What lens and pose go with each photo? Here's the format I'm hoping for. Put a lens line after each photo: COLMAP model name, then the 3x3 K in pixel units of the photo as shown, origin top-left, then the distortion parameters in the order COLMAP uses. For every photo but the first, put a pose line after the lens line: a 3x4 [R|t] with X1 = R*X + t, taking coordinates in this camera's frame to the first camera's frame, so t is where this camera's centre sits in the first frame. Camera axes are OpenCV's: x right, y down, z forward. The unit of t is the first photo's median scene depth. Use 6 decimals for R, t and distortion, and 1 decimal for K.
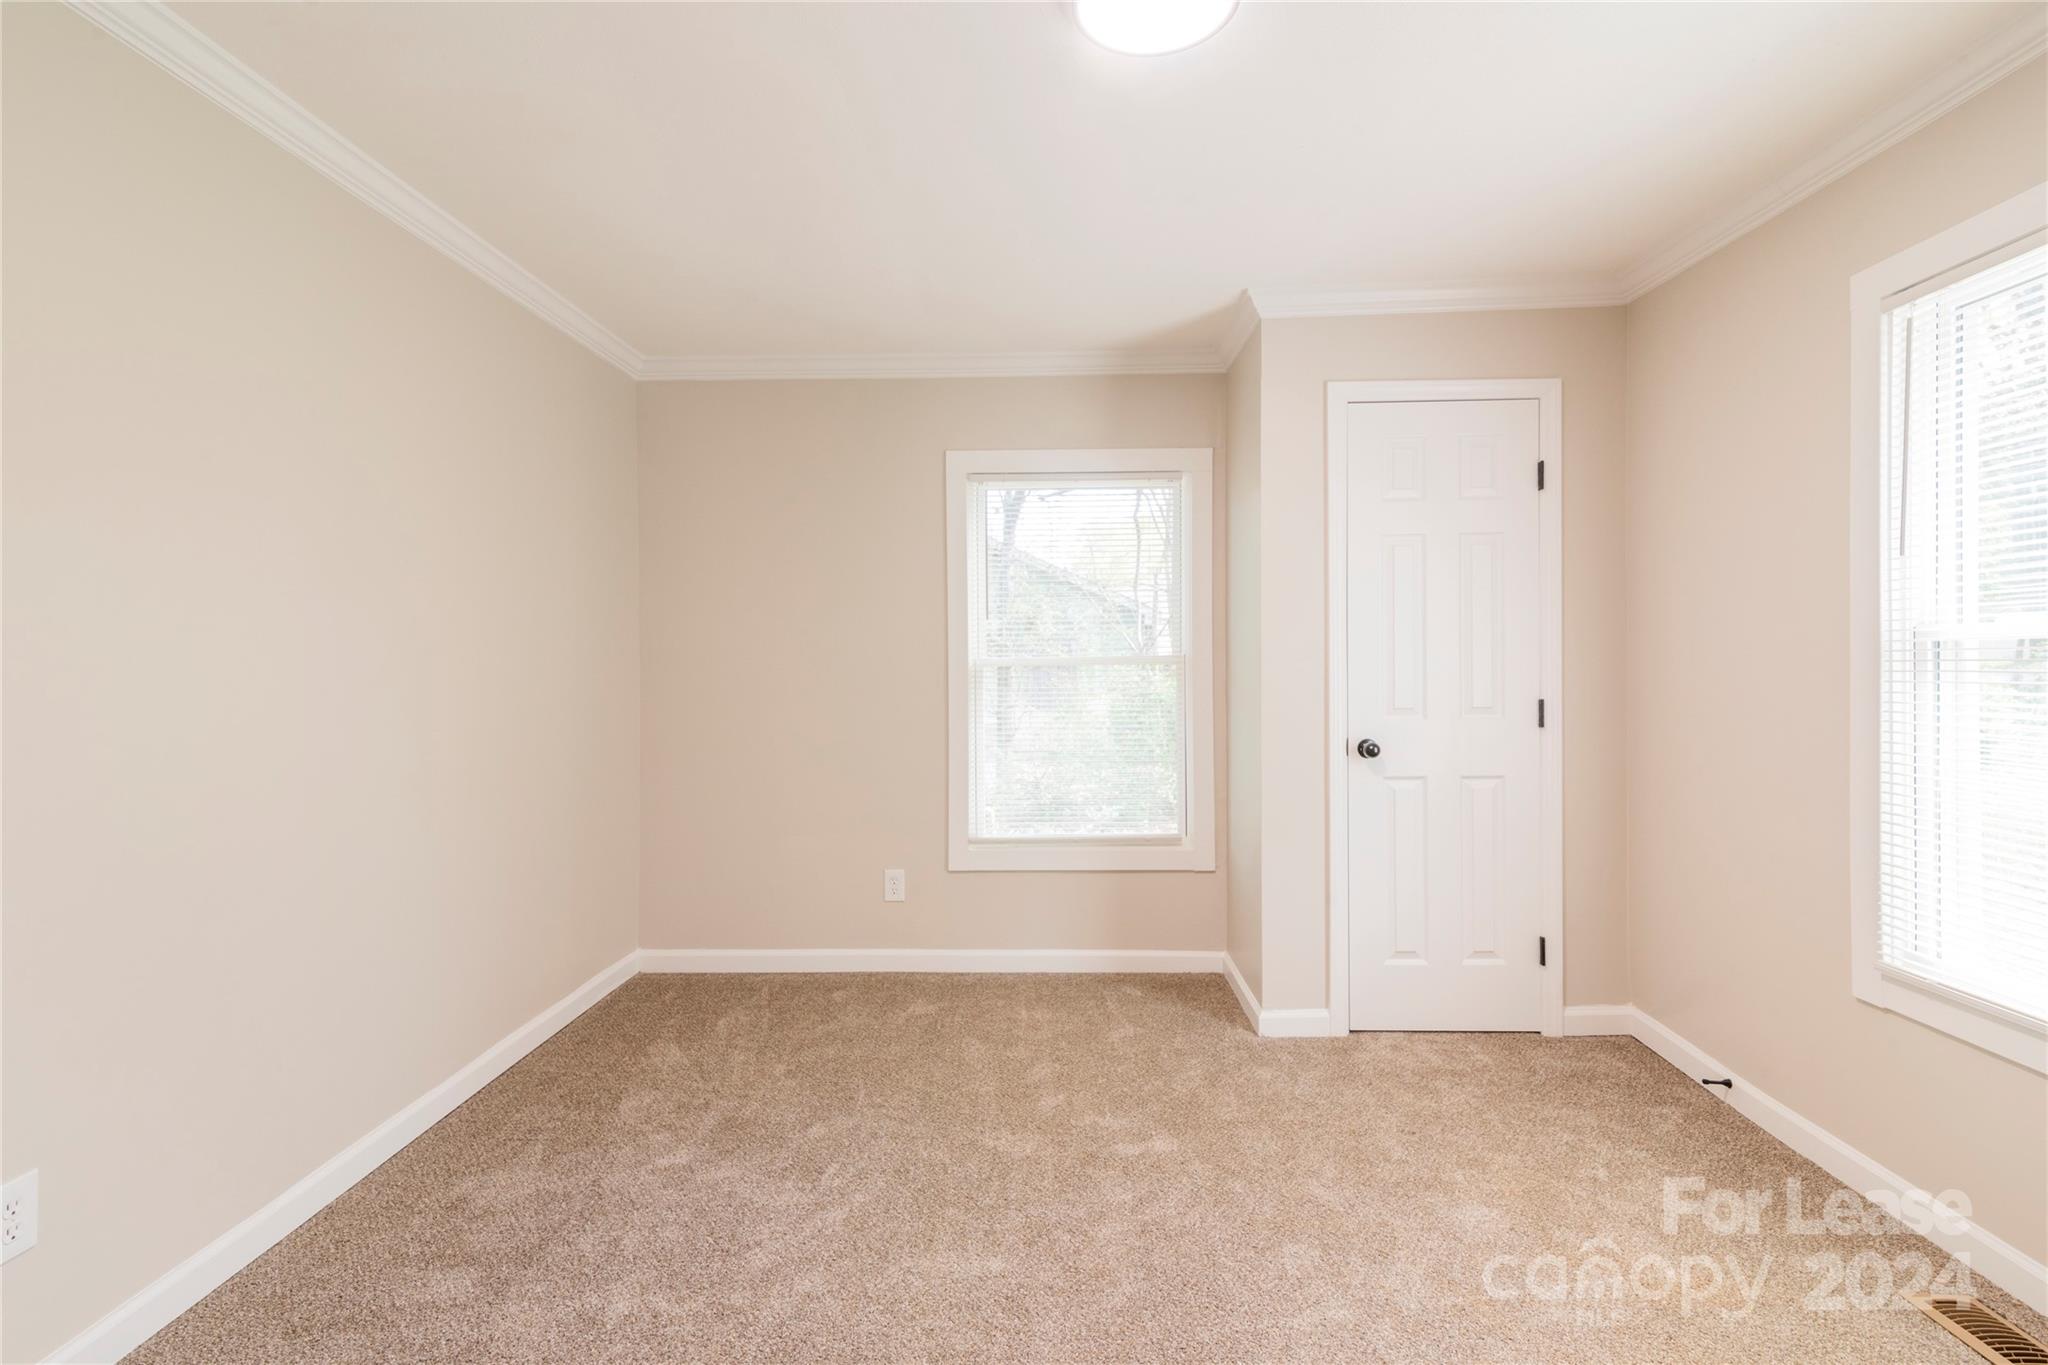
lens RADIAL K [[934.5, 0, 1036.4], [0, 934.5, 669.8], [0, 0, 1]] dist [0.008915, -0.001459]
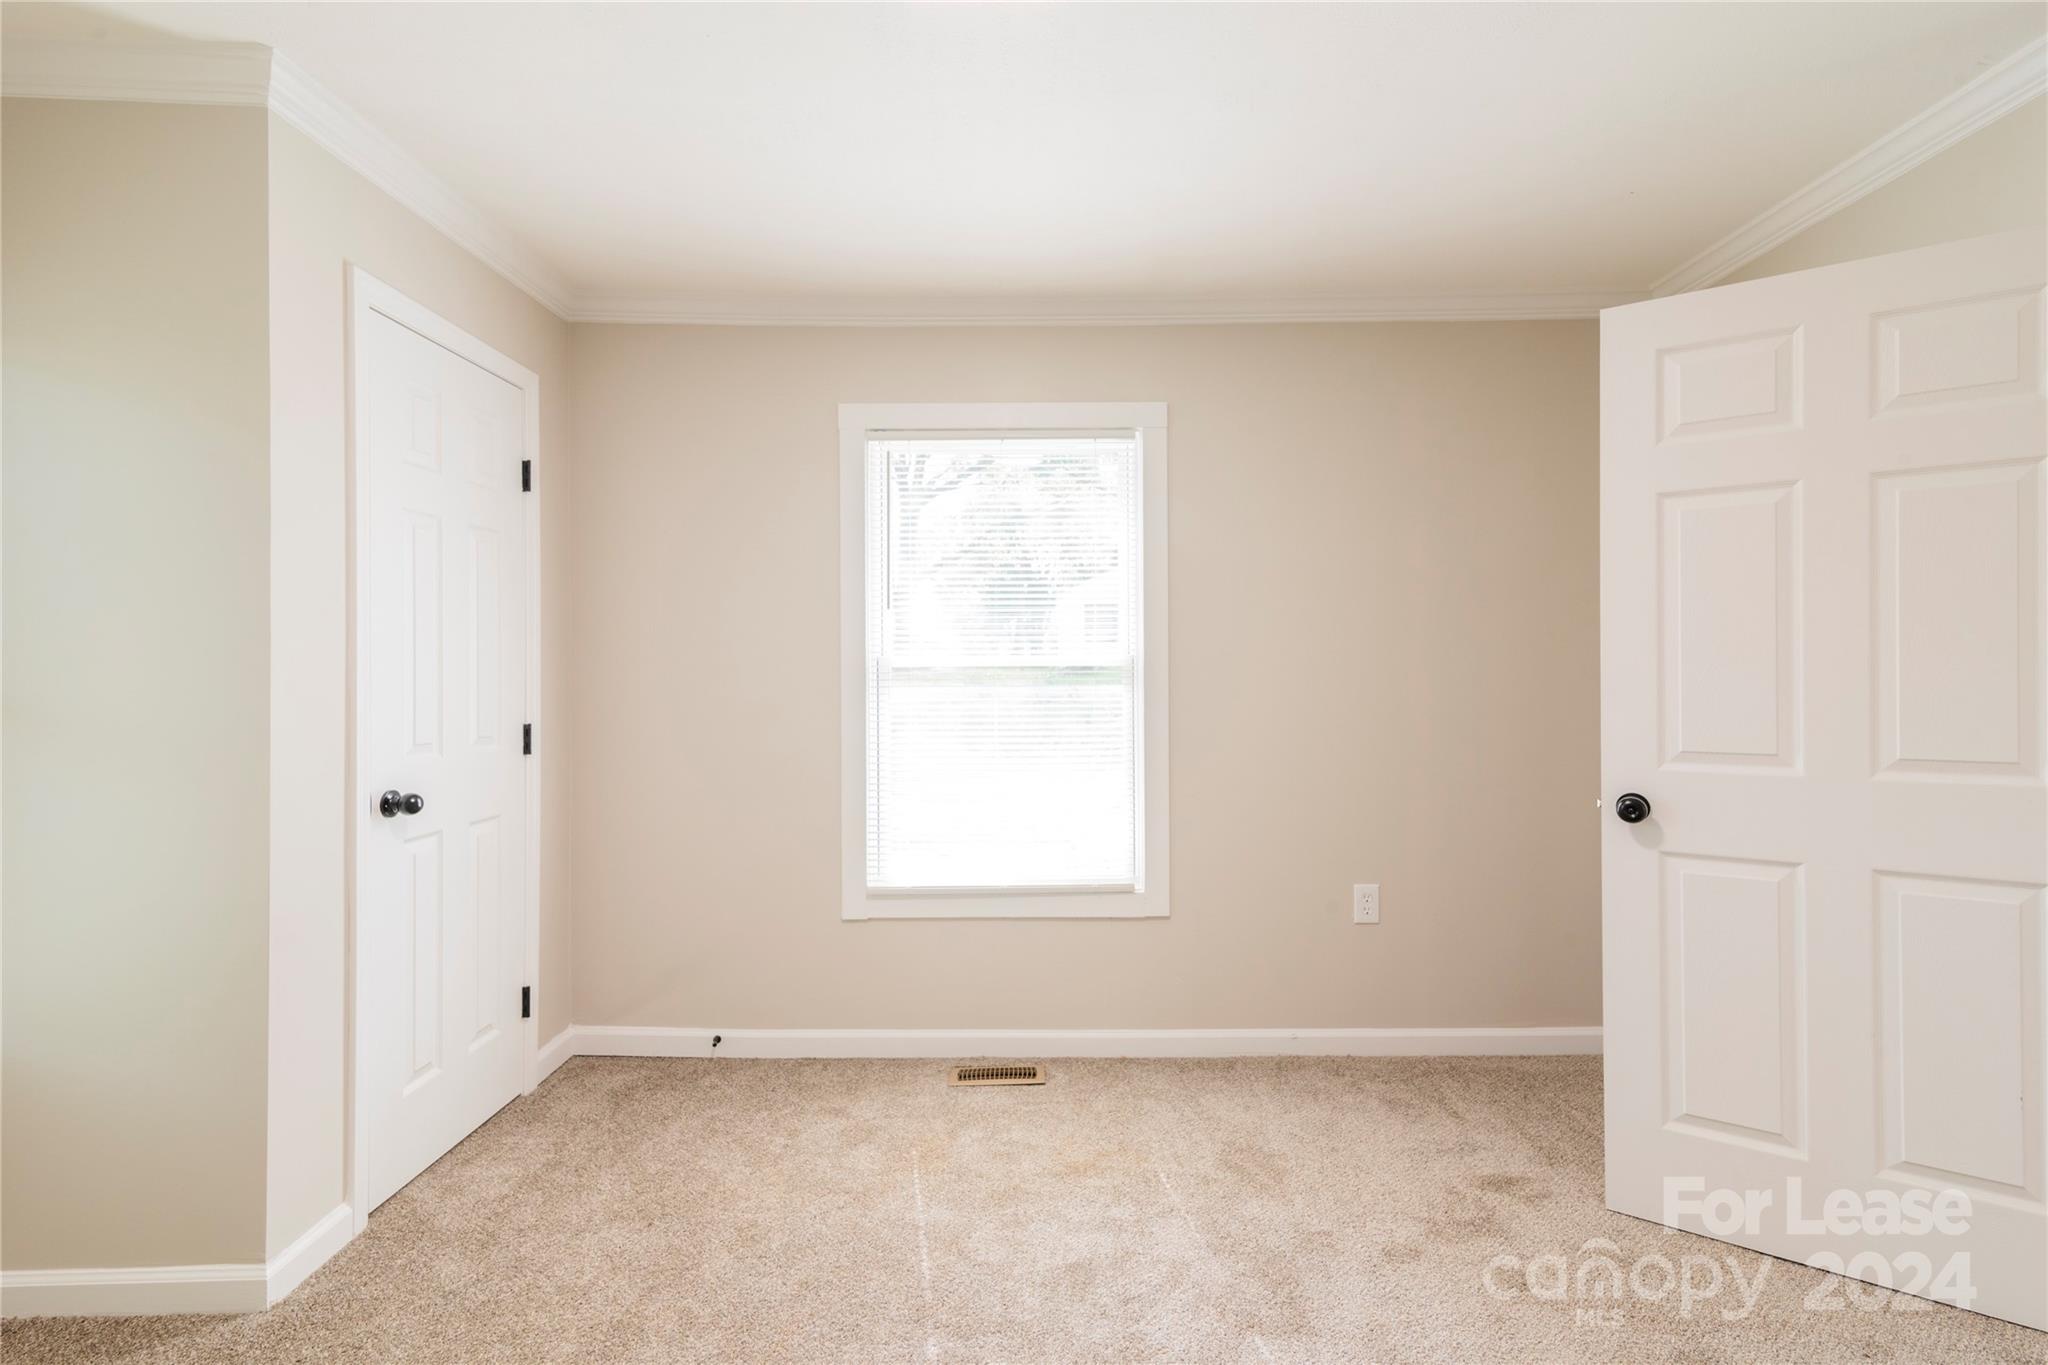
lens RADIAL K [[934.5, 0, 1068.0], [0, 934.5, 684.3], [0, 0, 1]] dist [0.008915, -0.001459]
pose [[-0.041624, -0.006154, 0.999114, -0.410991], [0.008353, 0.999944, 0.006507, -0.007030], [-0.999098, 0.008617, -0.041570, 0.553698]]
